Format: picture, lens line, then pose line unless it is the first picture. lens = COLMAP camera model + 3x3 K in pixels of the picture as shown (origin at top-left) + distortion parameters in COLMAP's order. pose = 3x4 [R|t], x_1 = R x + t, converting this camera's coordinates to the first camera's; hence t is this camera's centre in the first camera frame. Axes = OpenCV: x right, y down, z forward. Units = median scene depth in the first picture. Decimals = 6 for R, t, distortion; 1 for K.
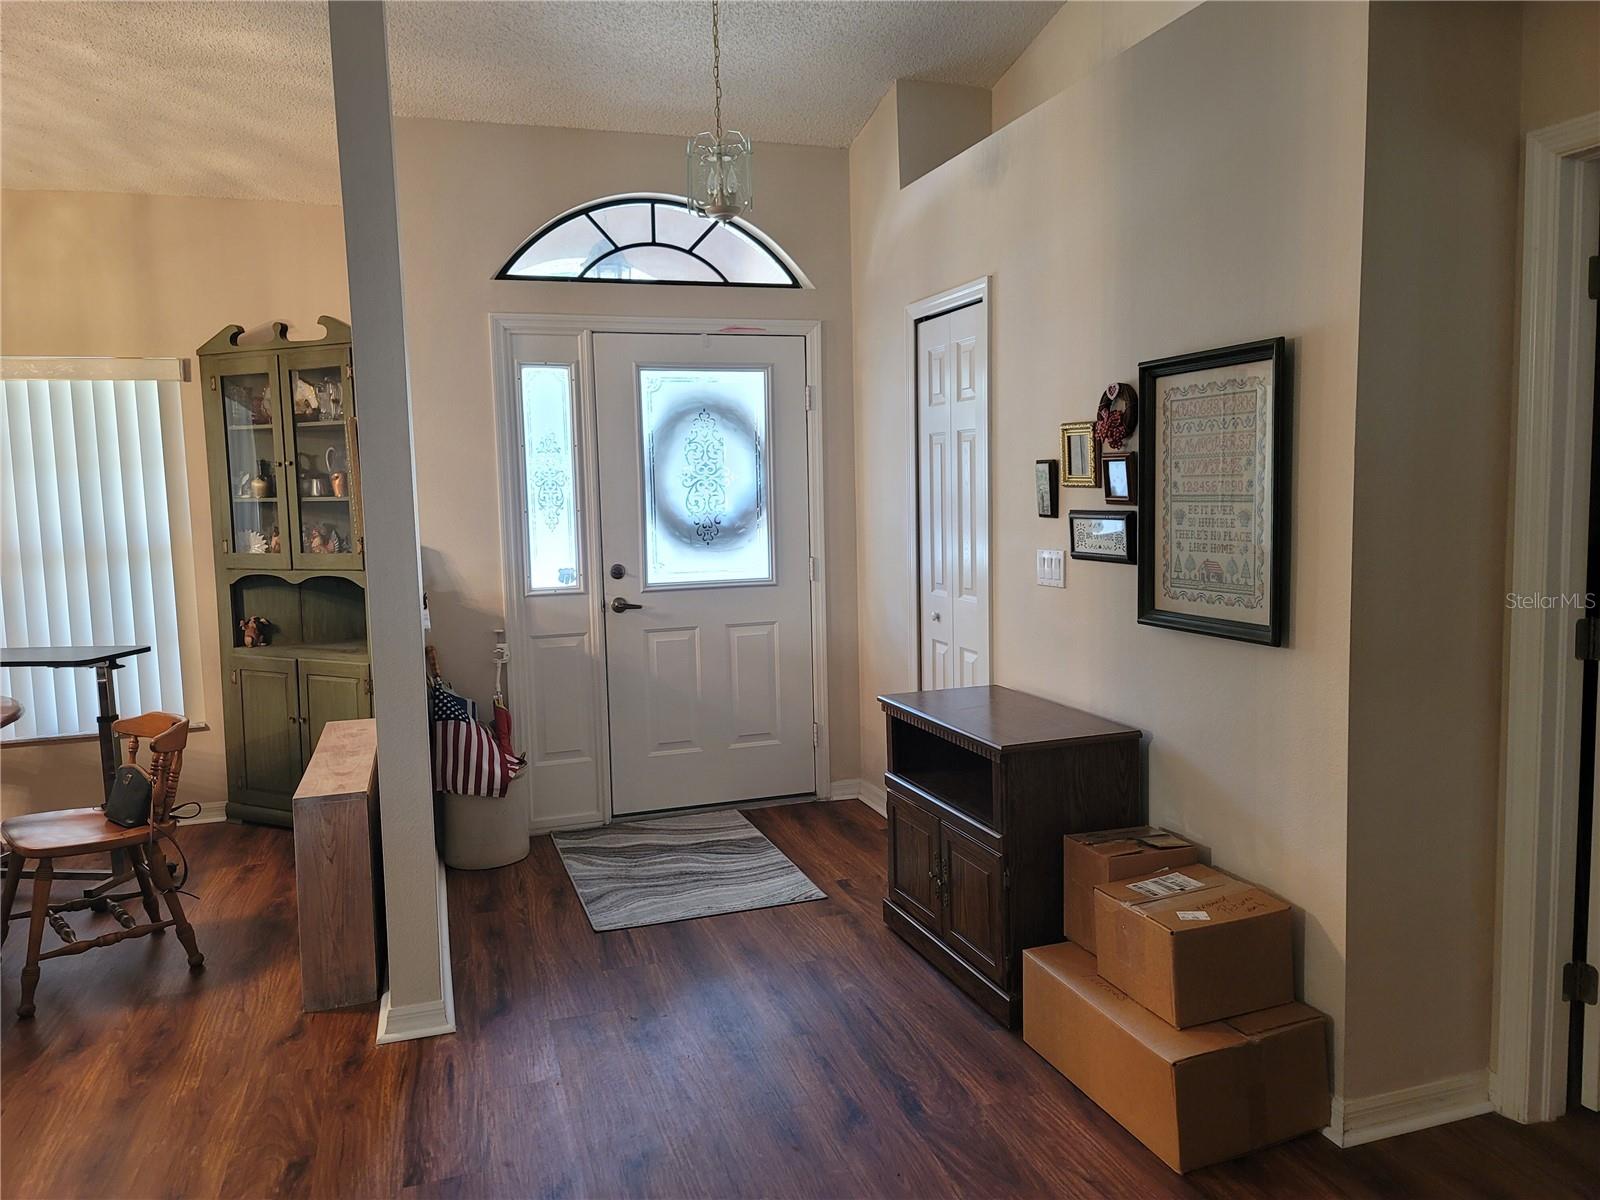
lens RADIAL K [[1173.9, 0, 811.2], [0, 1173.9, 595.4], [0, 0, 1]] dist [0.071363, -0.048275]
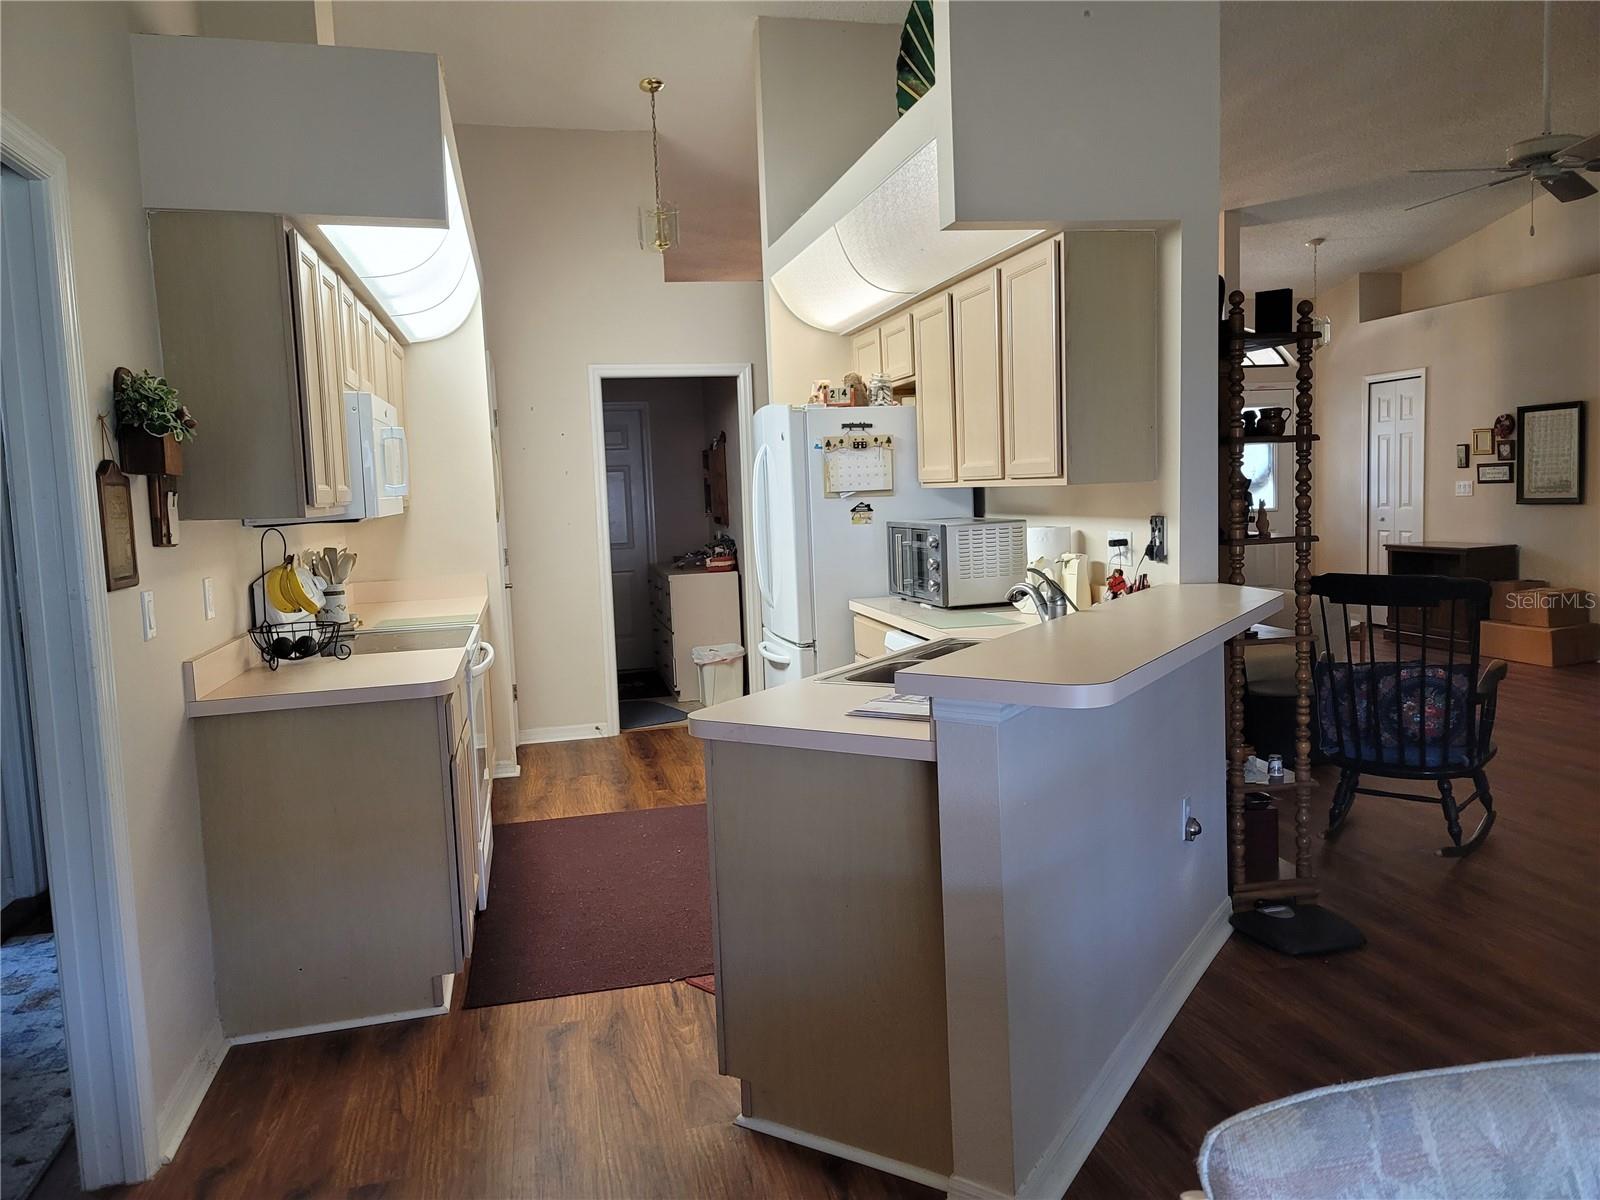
lens RADIAL K [[1173.9, 0, 783.4], [0, 1173.9, 589.2], [0, 0, 1]] dist [0.071363, -0.048275]
pose [[0.994056, -0.005658, -0.108724, -1.056630], [0.004532, 0.999934, -0.010593, 0.232977], [0.108777, 0.010037, 0.994016, -1.835331]]
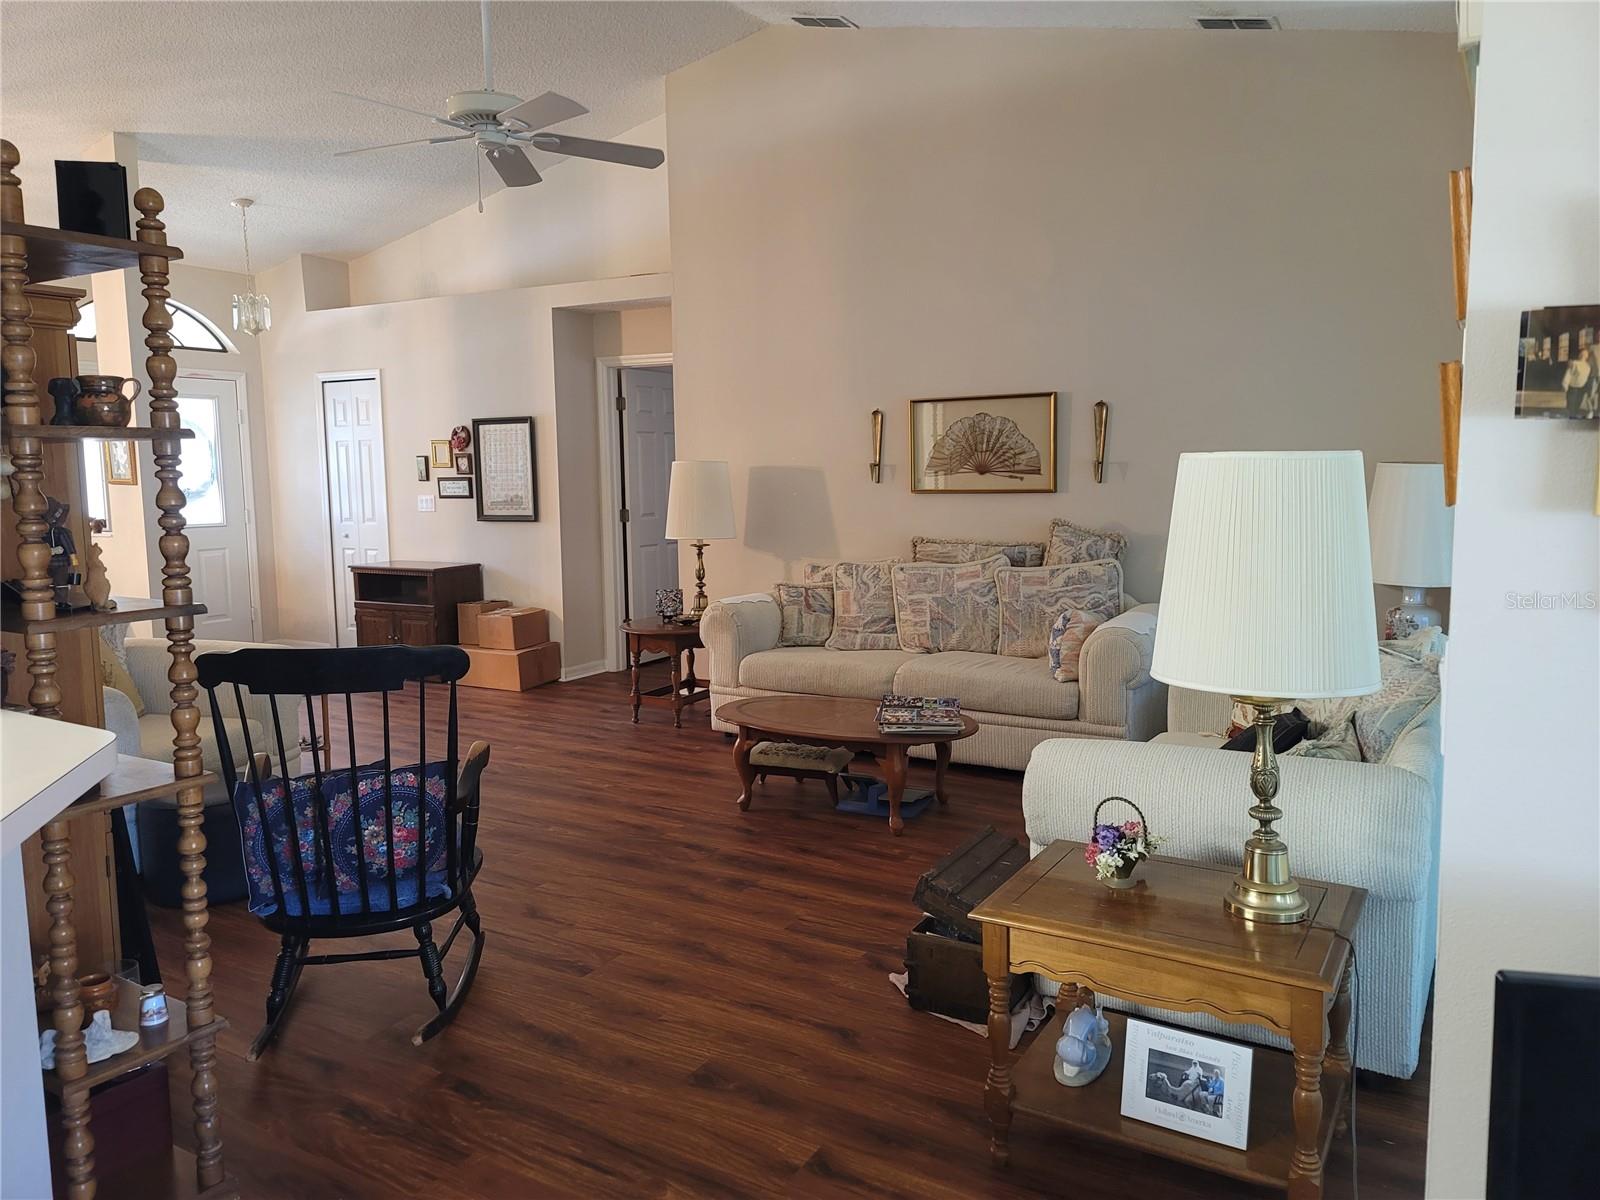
lens RADIAL K [[1173.9, 0, 795.7], [0, 1173.9, 589.8], [0, 0, 1]] dist [0.071363, -0.048275]
pose [[0.758713, -0.055087, 0.649092, -0.841878], [0.059842, 0.998099, 0.014758, 0.171374], [-0.648671, 0.027645, 0.760567, -1.344259]]
